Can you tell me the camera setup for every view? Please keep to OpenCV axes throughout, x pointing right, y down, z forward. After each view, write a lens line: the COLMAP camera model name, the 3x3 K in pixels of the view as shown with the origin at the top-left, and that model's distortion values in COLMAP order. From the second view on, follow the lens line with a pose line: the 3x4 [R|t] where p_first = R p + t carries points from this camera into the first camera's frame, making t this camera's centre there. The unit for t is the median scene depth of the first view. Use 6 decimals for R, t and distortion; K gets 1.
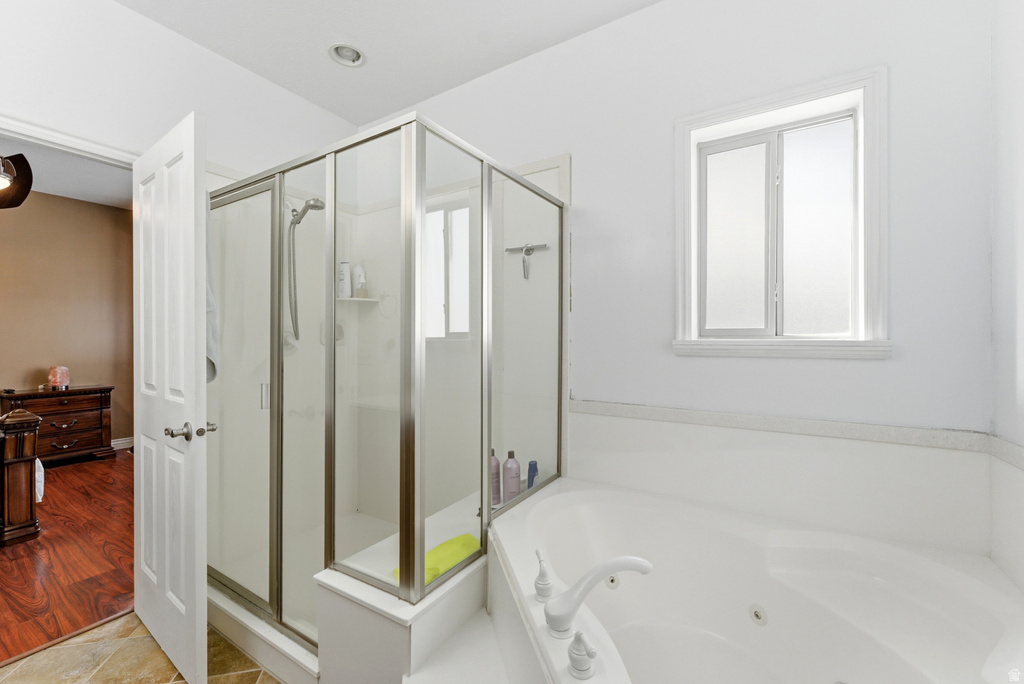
lens RADIAL K [[412.2, 0, 511.7], [0, 412.2, 344.6], [0, 0, 1]] dist [0.000630, 0.000204]
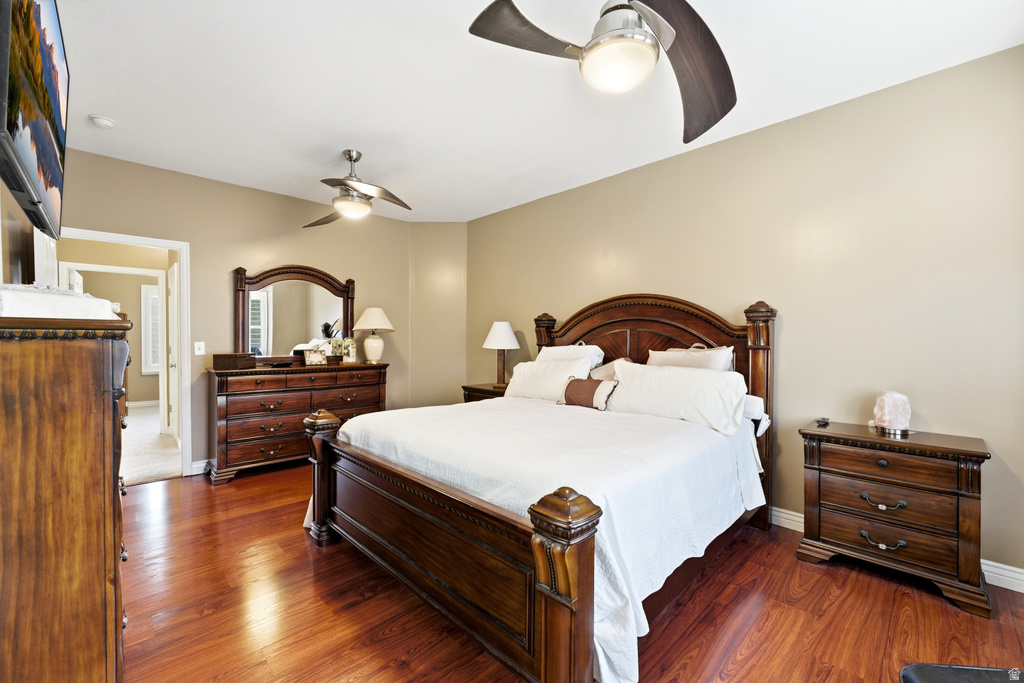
lens RADIAL K [[412.2, 0, 511.7], [0, 412.2, 344.1], [0, 0, 1]] dist [0.000630, 0.000204]
pose [[-0.235447, 0.011714, -0.971817, -0.446553], [-0.012195, 0.999813, 0.015006, -0.013941], [0.971811, 0.015385, -0.235260, 0.640910]]
